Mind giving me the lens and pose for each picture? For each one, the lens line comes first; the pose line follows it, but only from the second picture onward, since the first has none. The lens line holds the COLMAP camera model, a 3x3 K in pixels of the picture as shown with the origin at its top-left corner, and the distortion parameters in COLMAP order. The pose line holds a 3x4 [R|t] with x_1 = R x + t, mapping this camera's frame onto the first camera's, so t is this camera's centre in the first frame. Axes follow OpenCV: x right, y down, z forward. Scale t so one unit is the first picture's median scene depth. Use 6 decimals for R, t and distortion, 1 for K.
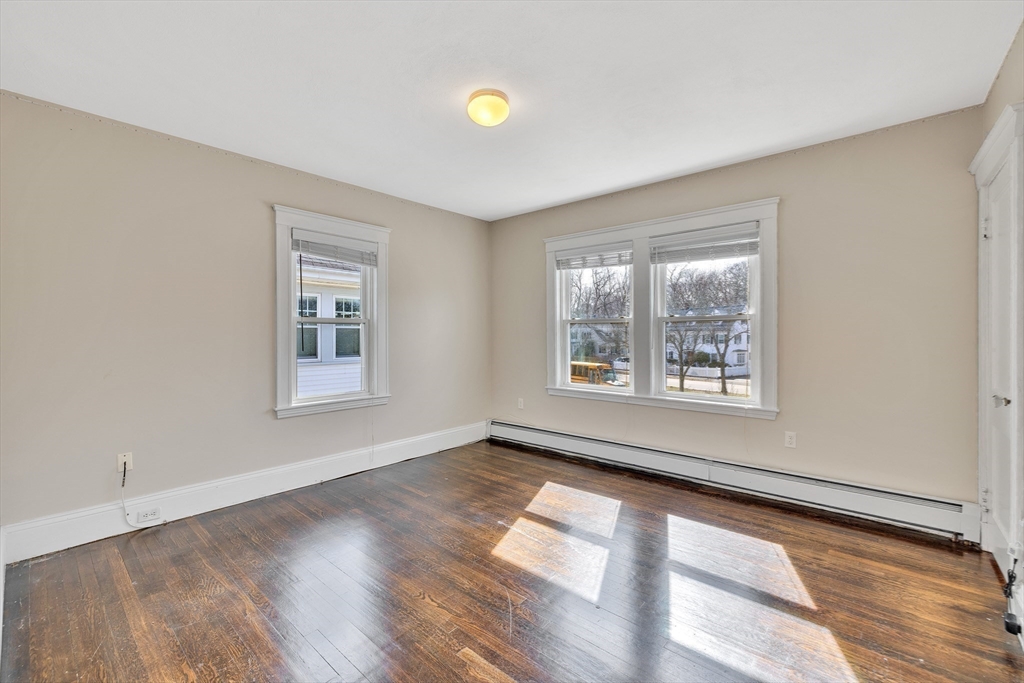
lens RADIAL K [[434.0, 0, 507.4], [0, 434.0, 339.1], [0, 0, 1]] dist [-0.003389, -0.000080]
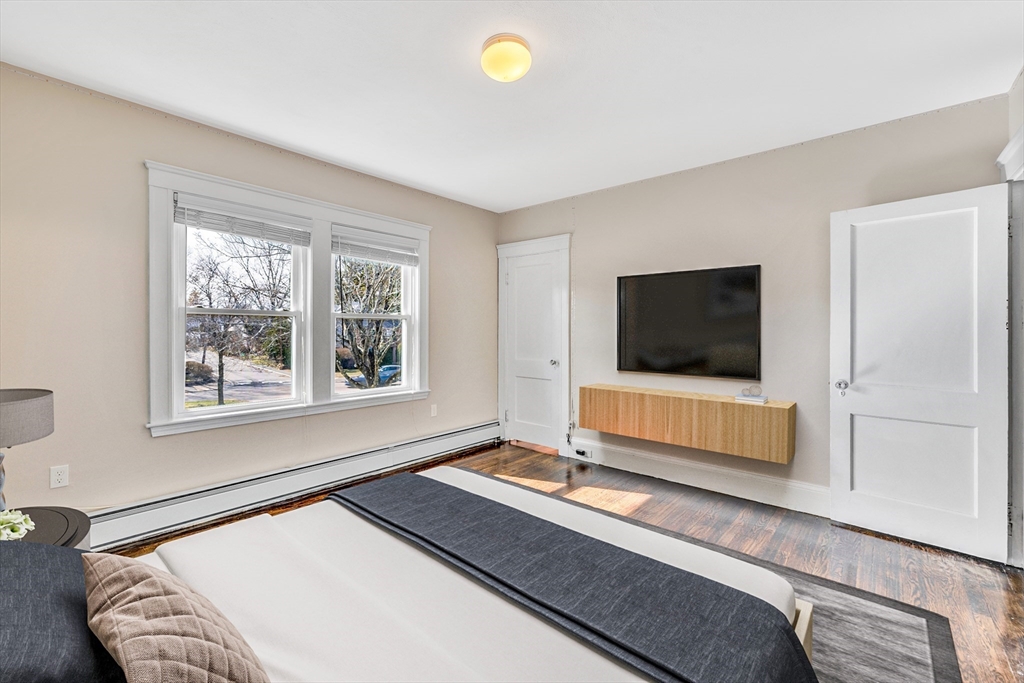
lens RADIAL K [[434.0, 0, 509.8], [0, 434.0, 336.3], [0, 0, 1]] dist [-0.003389, -0.000080]
pose [[-0.013221, -0.010202, 0.999861, -0.673458], [0.002150, 0.999945, 0.010231, -0.011052], [-0.999910, 0.002285, -0.013198, 0.766193]]
